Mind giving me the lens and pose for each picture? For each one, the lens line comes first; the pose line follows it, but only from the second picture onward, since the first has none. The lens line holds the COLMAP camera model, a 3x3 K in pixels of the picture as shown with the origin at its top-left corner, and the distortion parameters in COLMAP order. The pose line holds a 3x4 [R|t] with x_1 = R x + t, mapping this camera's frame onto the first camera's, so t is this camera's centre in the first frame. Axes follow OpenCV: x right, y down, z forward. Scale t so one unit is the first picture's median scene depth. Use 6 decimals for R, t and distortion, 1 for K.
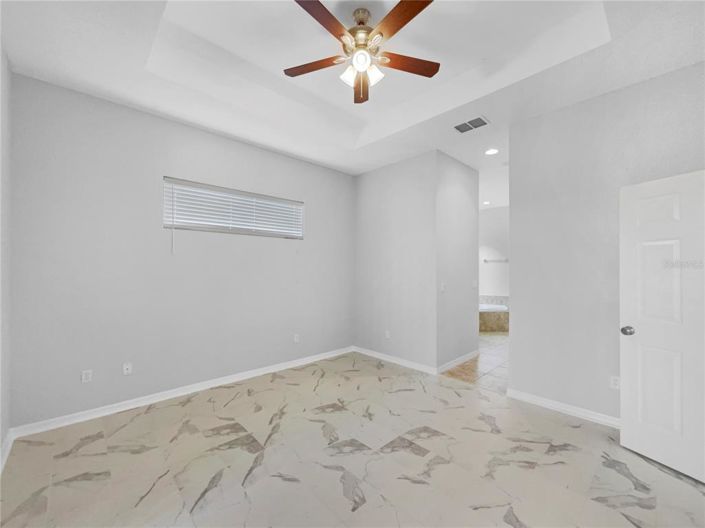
lens RADIAL K [[288.0, 0, 352.5], [0, 288.0, 263.4], [0, 0, 1]] dist [-0.002733, 0.000611]
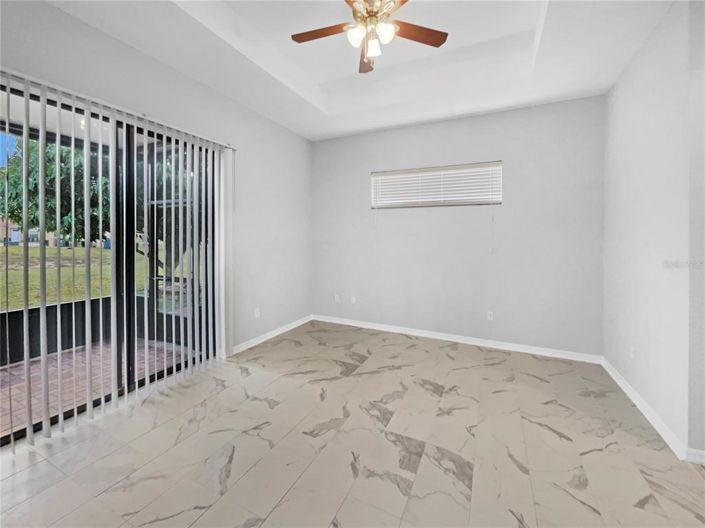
lens RADIAL K [[288.0, 0, 362.3], [0, 288.0, 240.9], [0, 0, 1]] dist [-0.002733, 0.000611]
pose [[0.384636, 0.013370, -0.922971, 0.772327], [0.011633, 0.999745, 0.019330, 0.007808], [0.922995, -0.018172, 0.384383, 0.485921]]
